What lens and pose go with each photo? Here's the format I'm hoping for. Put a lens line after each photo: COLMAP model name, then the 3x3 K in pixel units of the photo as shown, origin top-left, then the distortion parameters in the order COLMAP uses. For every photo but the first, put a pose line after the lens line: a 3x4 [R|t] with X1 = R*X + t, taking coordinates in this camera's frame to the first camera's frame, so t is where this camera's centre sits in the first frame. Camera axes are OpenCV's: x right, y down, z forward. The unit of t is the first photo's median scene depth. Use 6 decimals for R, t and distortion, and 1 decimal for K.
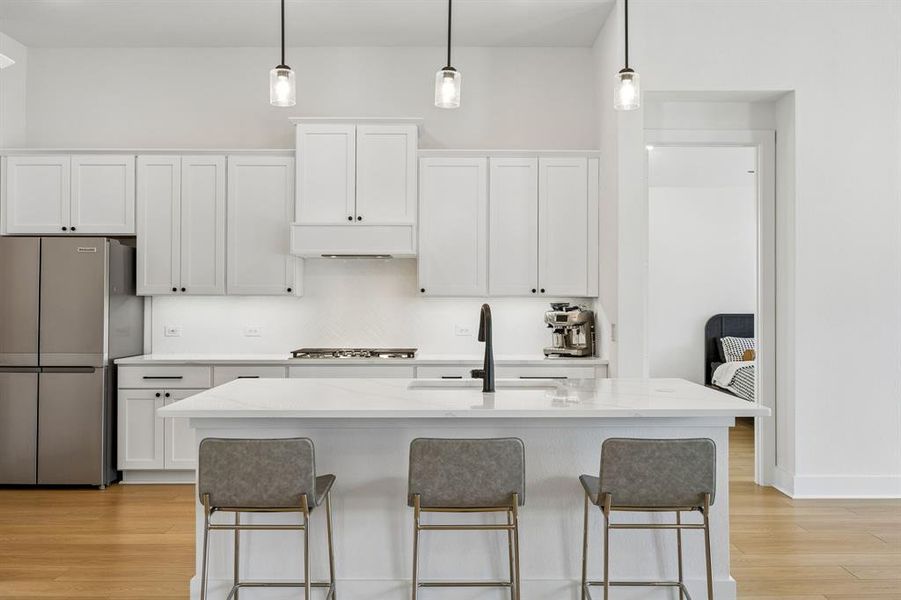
lens RADIAL K [[744.4, 0, 451.7], [0, 744.4, 299.6], [0, 0, 1]] dist [-0.006602, -0.006807]
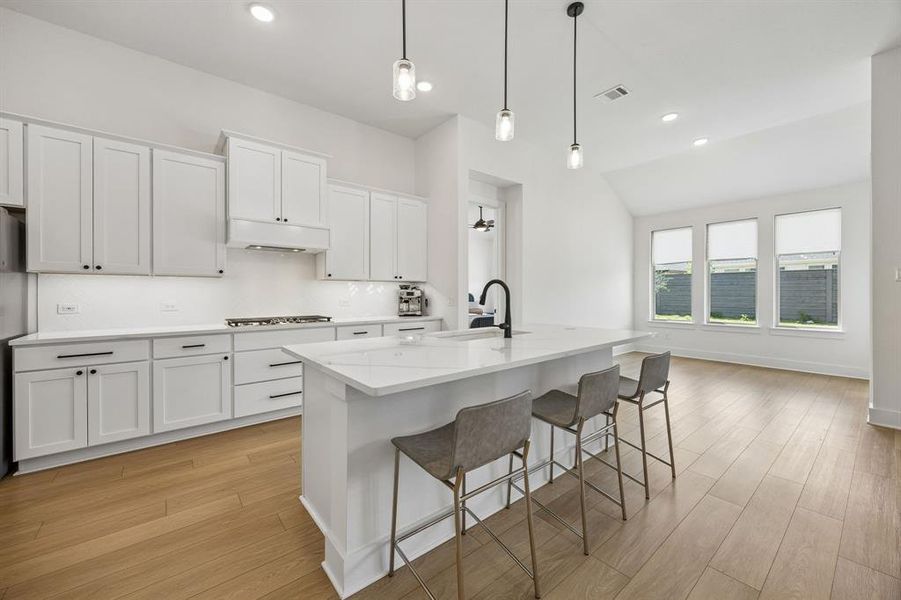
lens RADIAL K [[352.8, 0, 450.0], [0, 352.8, 295.6], [0, 0, 1]] dist [0.000604, 0.000179]
pose [[0.775527, -0.007572, 0.631269, -0.295009], [-0.001455, 0.999904, 0.013781, 0.018037], [-0.631313, -0.011606, 0.775441, 0.315563]]
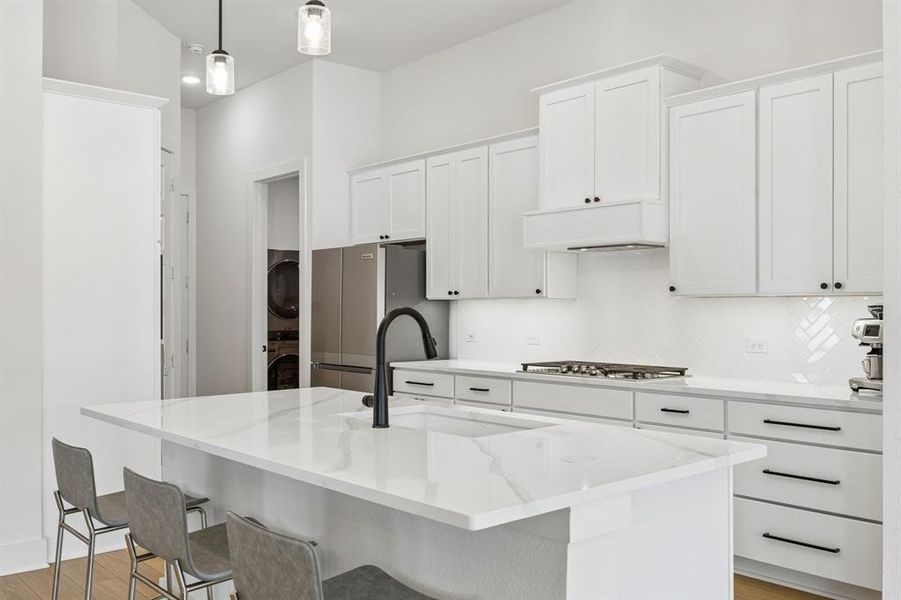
lens RADIAL K [[806.2, 0, 451.4], [0, 806.2, 302.6], [0, 0, 1]] dist [-0.000497, -0.001962]
pose [[0.661686, -0.006636, -0.749752, 0.413283], [0.005799, 0.999976, -0.003733, 0.002905], [0.749759, -0.001878, 0.661709, 0.315487]]
